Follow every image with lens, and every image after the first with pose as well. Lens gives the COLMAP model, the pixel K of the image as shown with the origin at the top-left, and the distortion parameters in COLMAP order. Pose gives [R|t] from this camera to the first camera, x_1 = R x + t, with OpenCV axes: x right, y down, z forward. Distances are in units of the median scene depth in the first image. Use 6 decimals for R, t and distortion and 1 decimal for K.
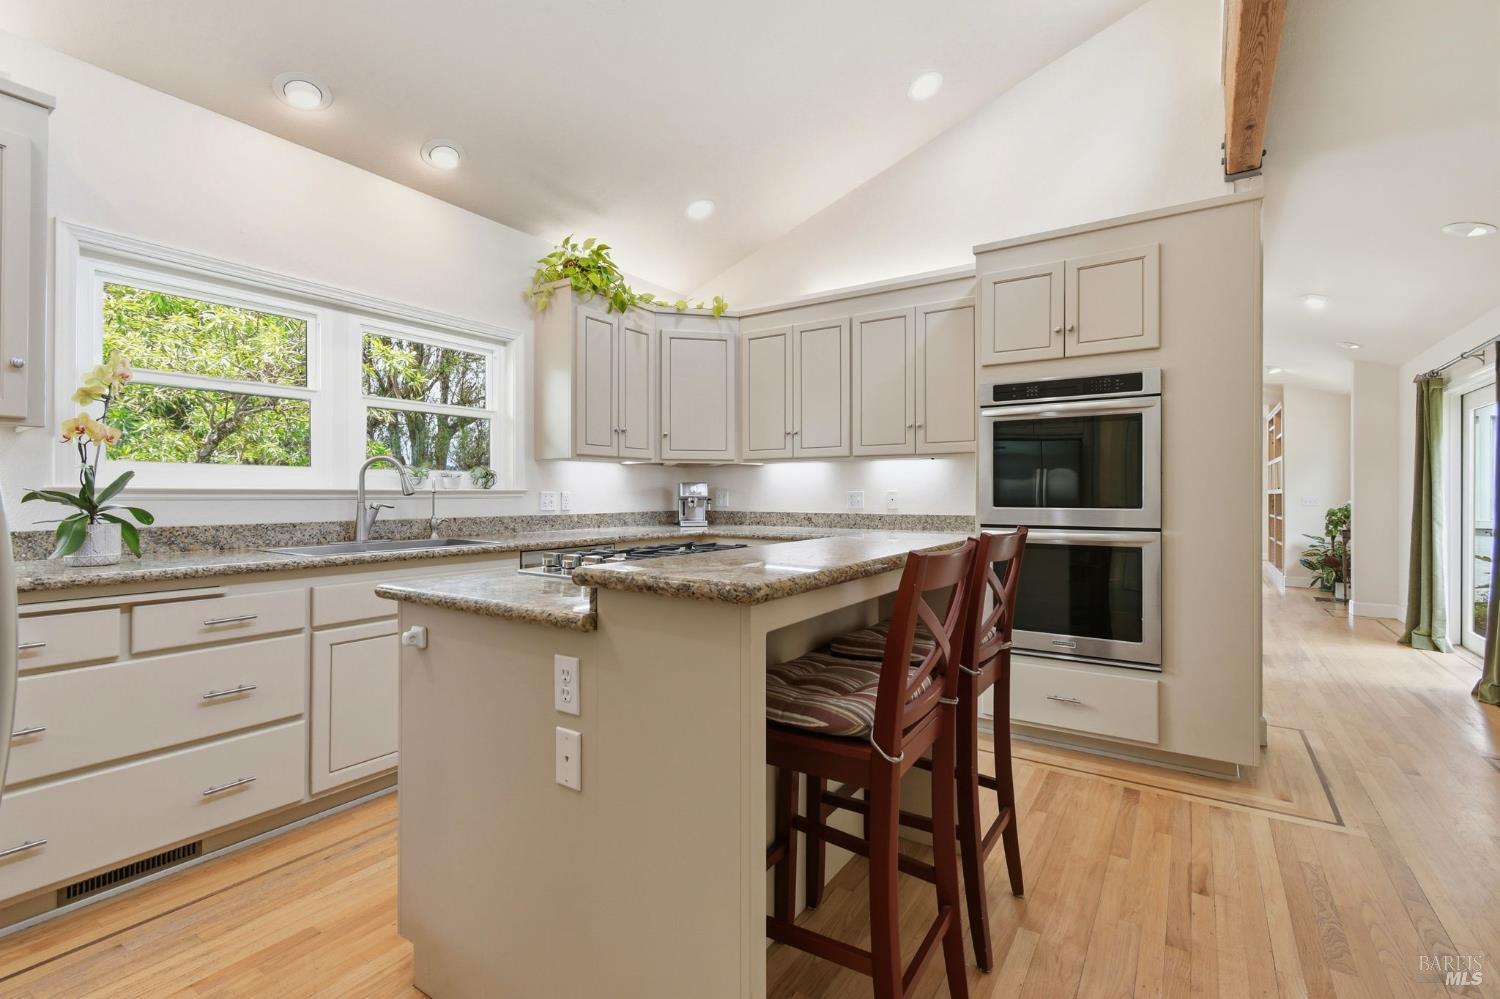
lens RADIAL K [[668.5, 0, 756.5], [0, 668.5, 497.9], [0, 0, 1]] dist [-0.001977, -0.000258]
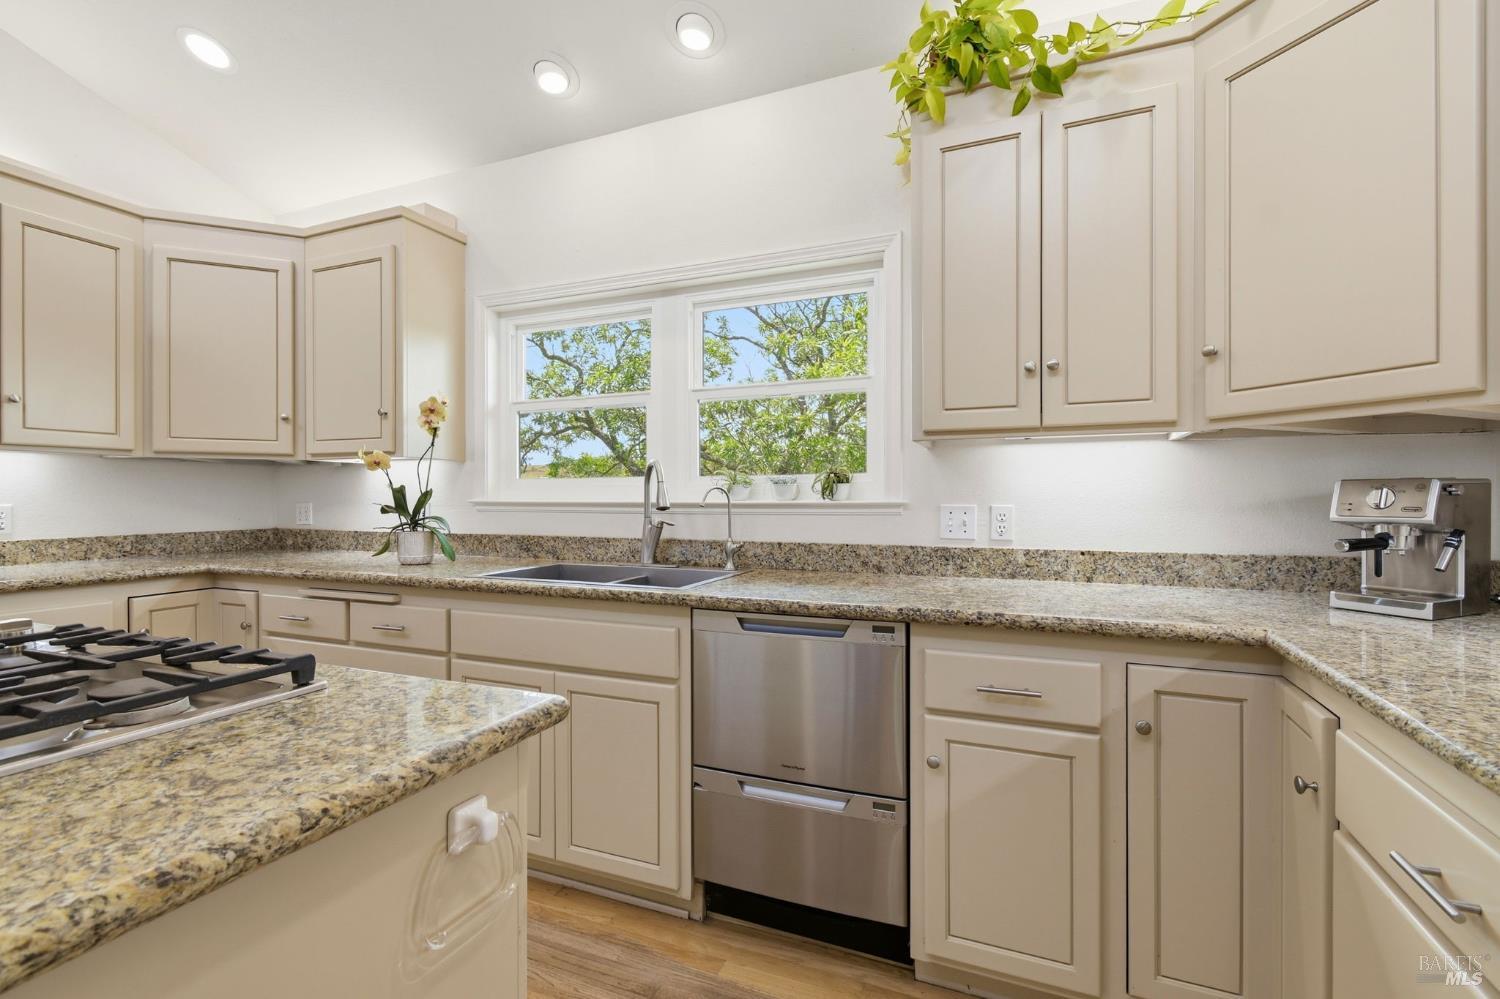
lens RADIAL K [[668.5, 0, 756.5], [0, 668.5, 497.9], [0, 0, 1]] dist [-0.001977, -0.000258]
pose [[0.184035, 0.001313, -0.982919, 0.203973], [-0.004013, 0.999992, 0.000584, -0.015000], [0.982911, 0.003837, 0.184039, 0.778923]]
